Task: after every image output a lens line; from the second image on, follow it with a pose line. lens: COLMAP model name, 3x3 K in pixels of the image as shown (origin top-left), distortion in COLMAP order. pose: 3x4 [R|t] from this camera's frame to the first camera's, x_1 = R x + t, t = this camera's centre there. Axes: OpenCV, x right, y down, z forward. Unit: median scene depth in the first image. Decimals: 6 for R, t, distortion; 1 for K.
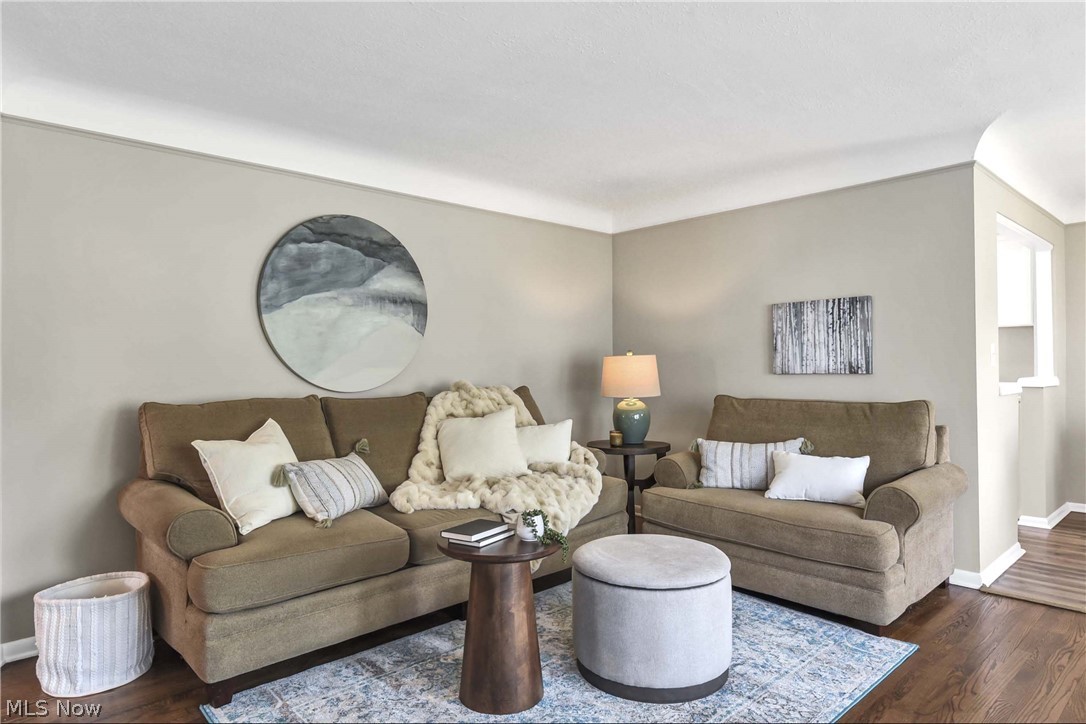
lens RADIAL K [[648.8, 0, 543.3], [0, 648.8, 361.9], [0, 0, 1]] dist [-0.004221, 0.003101]
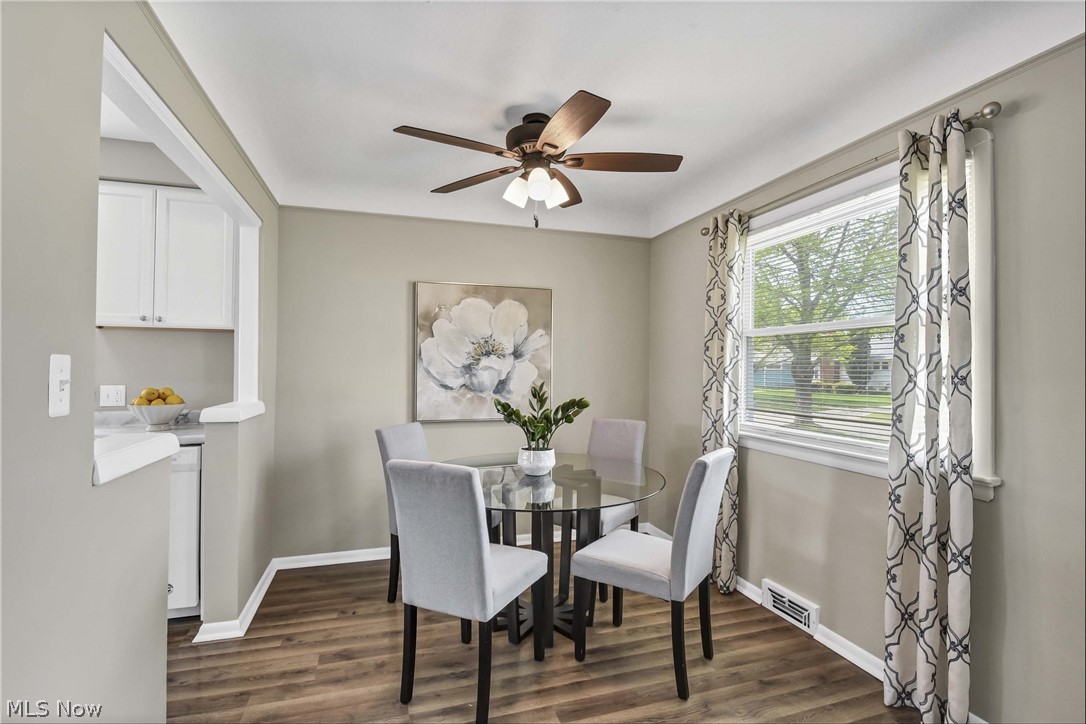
lens RADIAL K [[505.7, 0, 544.1], [0, 505.7, 360.9], [0, 0, 1]] dist [-0.001273, -0.000423]
pose [[0.422425, 0.021550, 0.906142, 0.607338], [-0.014969, 0.999747, -0.016797, -0.026376], [-0.906274, -0.006469, 0.422641, 0.697698]]
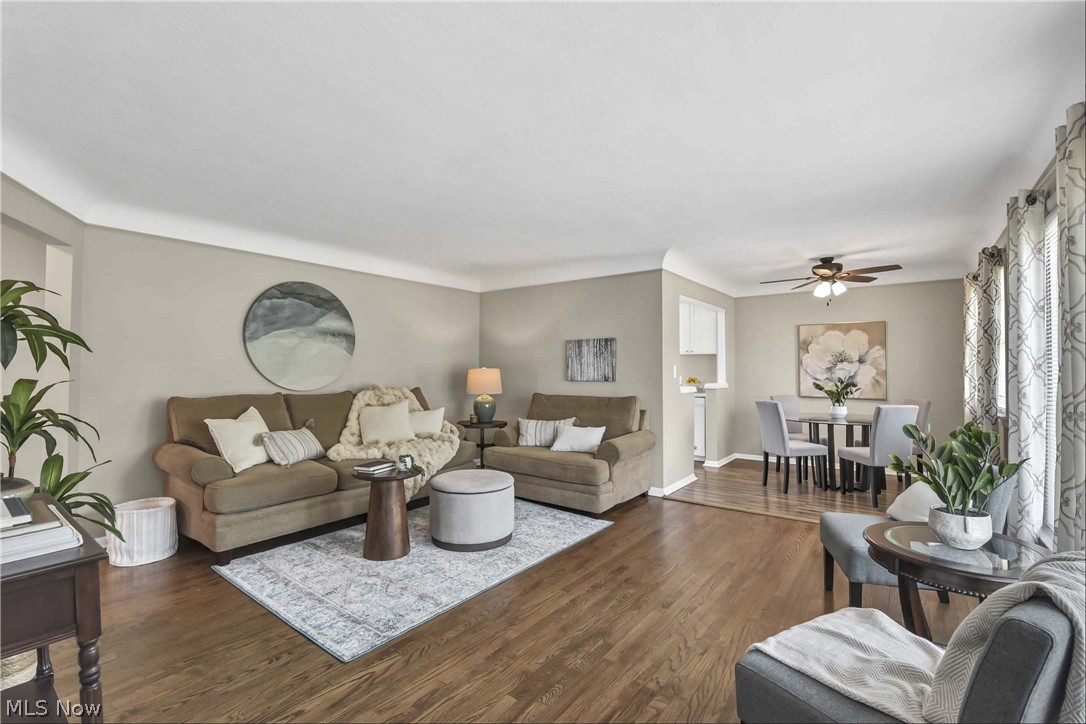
lens RADIAL K [[477.4, 0, 548.8], [0, 477.4, 360.3], [0, 0, 1]] dist [-0.019929, -0.001306]
pose [[0.982644, 0.014358, 0.184944, 0.092849], [-0.011650, 0.999809, -0.015721, -0.019403], [-0.185134, 0.013293, 0.982623, -0.305209]]
